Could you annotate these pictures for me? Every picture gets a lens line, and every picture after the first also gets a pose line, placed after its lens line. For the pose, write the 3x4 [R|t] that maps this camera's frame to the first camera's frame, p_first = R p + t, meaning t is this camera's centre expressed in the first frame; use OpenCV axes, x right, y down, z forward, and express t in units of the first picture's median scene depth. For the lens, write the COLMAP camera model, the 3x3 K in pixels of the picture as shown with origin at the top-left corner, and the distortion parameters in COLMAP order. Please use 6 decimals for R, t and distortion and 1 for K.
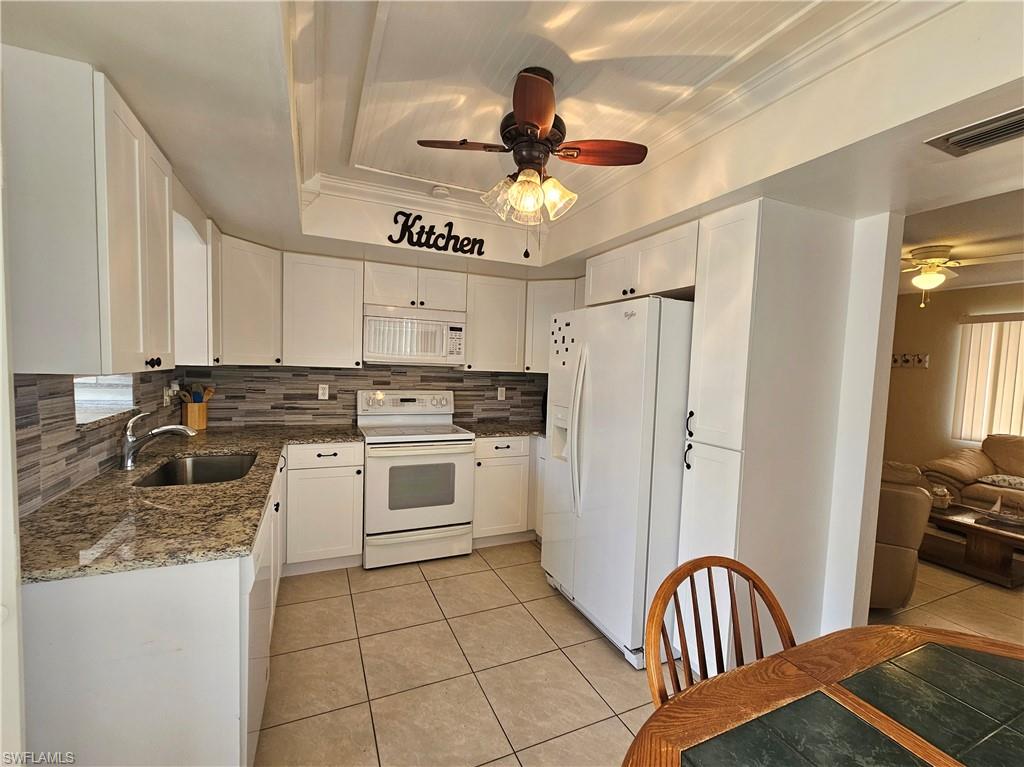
lens RADIAL K [[446.0, 0, 507.6], [0, 446.0, 393.2], [0, 0, 1]] dist [-0.000272, 0.000056]
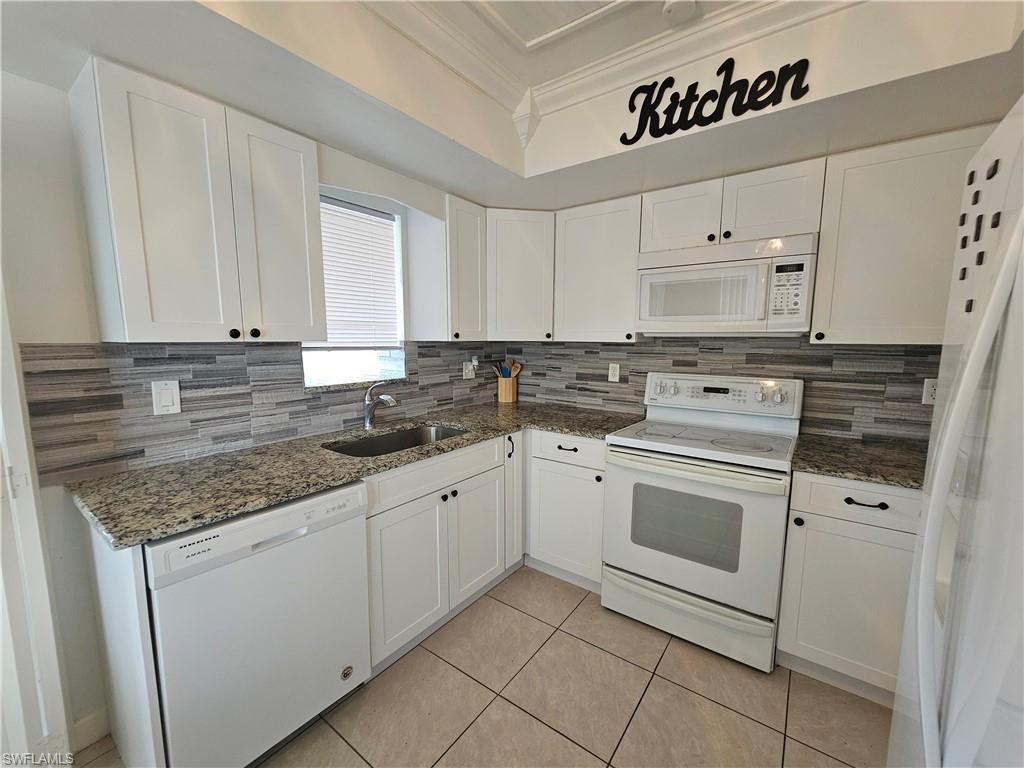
lens RADIAL K [[416.0, 0, 512.4], [0, 416.0, 393.1], [0, 0, 1]] dist [-0.002449, -0.000056]
pose [[0.505666, 0.080288, -0.858985, 0.189136], [-0.043324, 0.996767, 0.067663, -0.010329], [0.861641, 0.003000, 0.507510, 0.506768]]
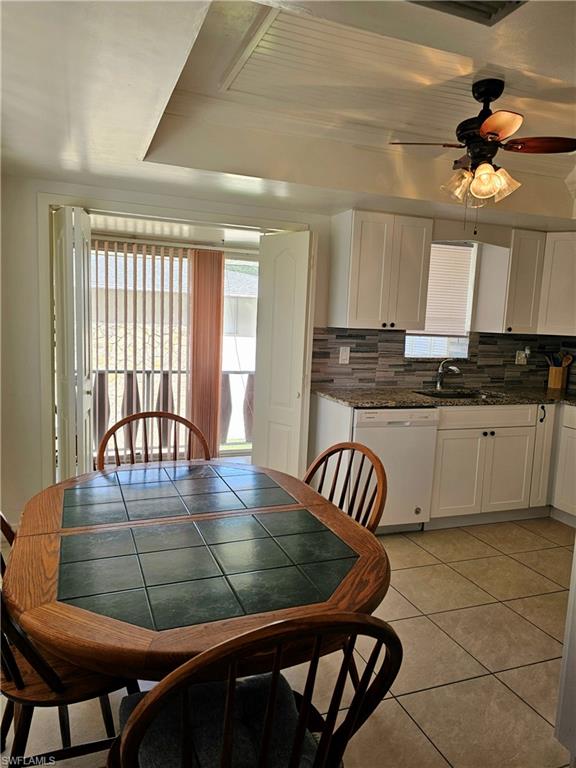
lens RADIAL K [[520.7, 0, 288.0], [0, 520.7, 384.0], [0, 0, 1]] dist [0.064491, -0.057260]
pose [[-0.051406, 0.087227, -0.994861, 0.835932], [-0.108077, 0.989842, 0.092371, 0.014502], [0.992813, 0.112270, -0.041456, 0.320509]]
